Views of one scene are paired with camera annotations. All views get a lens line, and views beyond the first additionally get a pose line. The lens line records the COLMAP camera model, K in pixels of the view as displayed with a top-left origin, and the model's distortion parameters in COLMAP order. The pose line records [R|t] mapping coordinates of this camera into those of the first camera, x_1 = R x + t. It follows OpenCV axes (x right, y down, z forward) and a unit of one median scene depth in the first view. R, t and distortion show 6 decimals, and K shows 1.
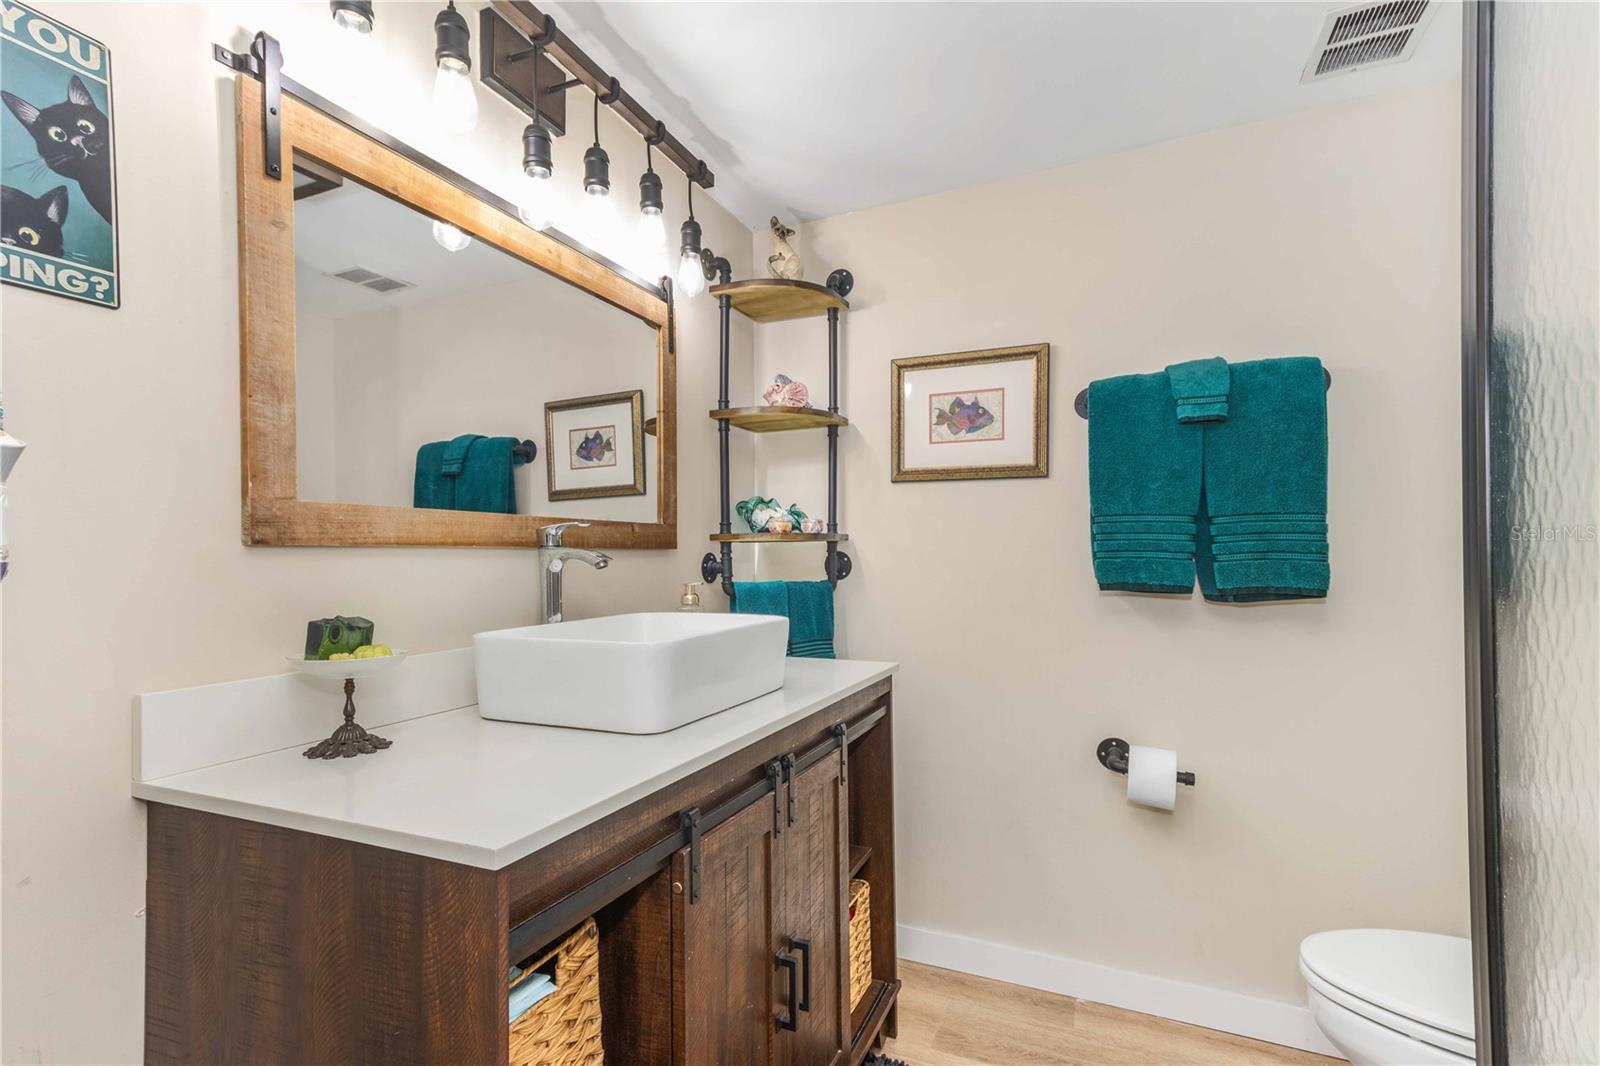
lens RADIAL K [[745.8, 0, 792.8], [0, 745.8, 564.2], [0, 0, 1]] dist [0.015465, 0.001260]
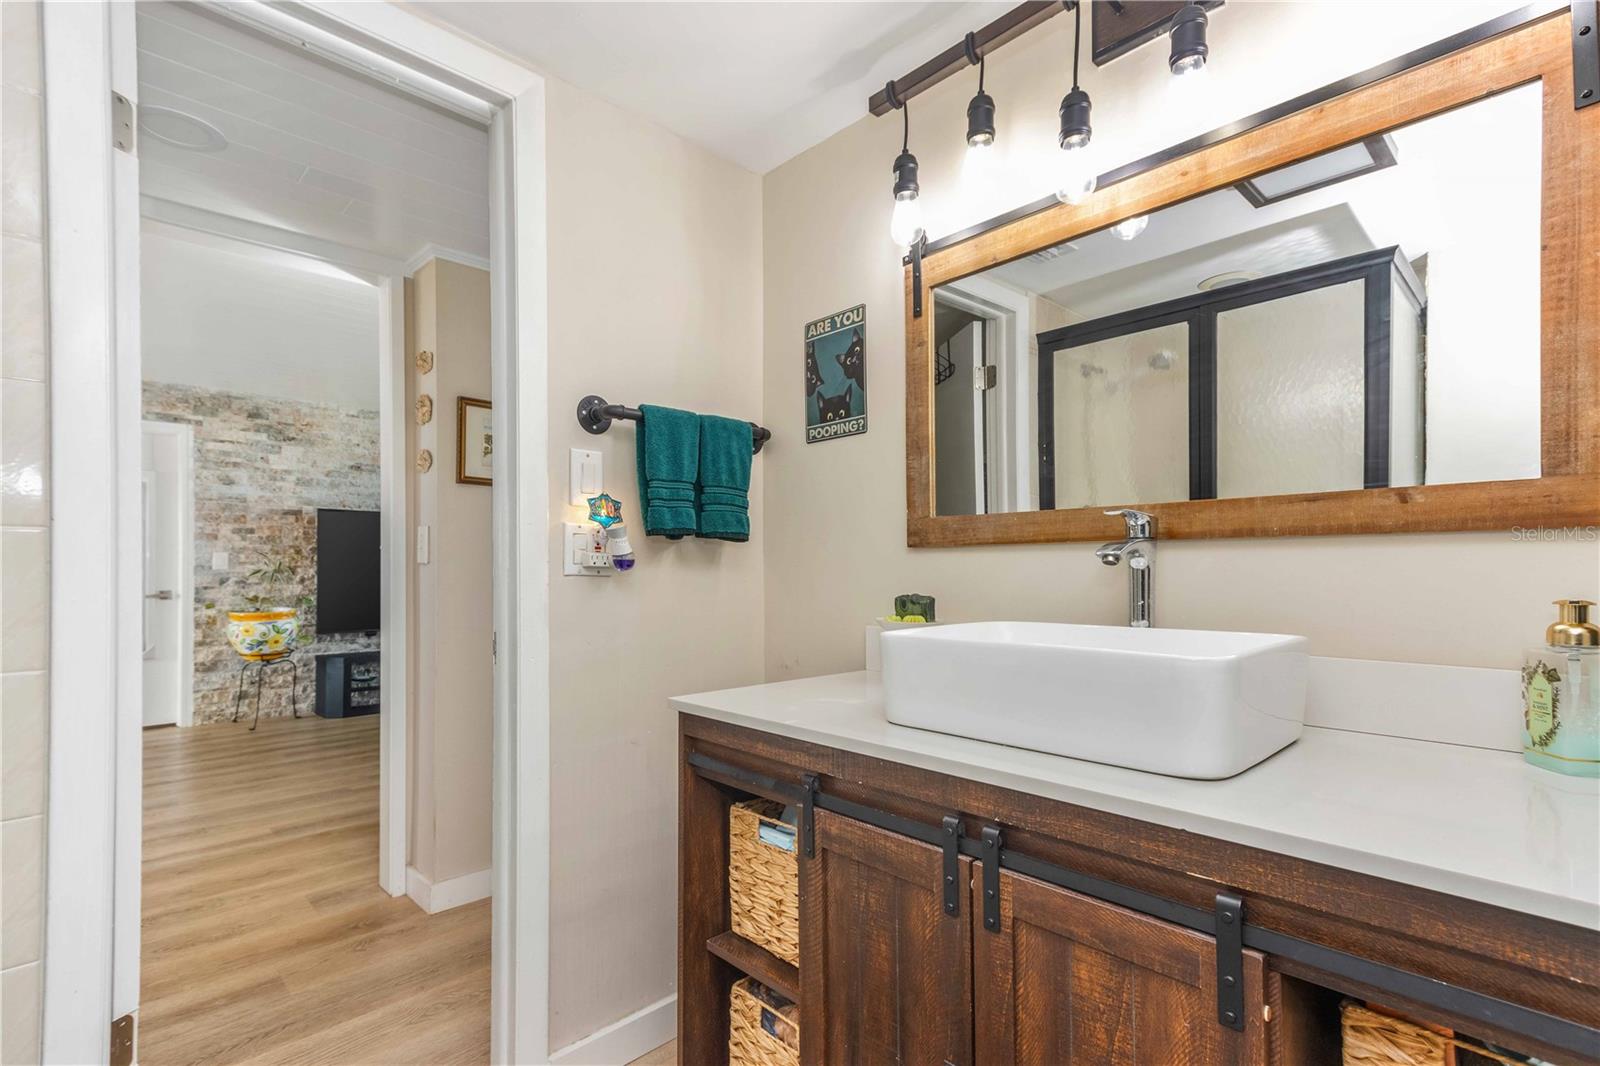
lens RADIAL K [[745.8, 0, 783.5], [0, 745.8, 565.5], [0, 0, 1]] dist [0.015465, 0.001260]
pose [[-0.367291, 0.012333, -0.930024, 1.042192], [0.003485, 0.999923, 0.011884, -0.007503], [0.930100, 0.001124, -0.367306, 1.536673]]
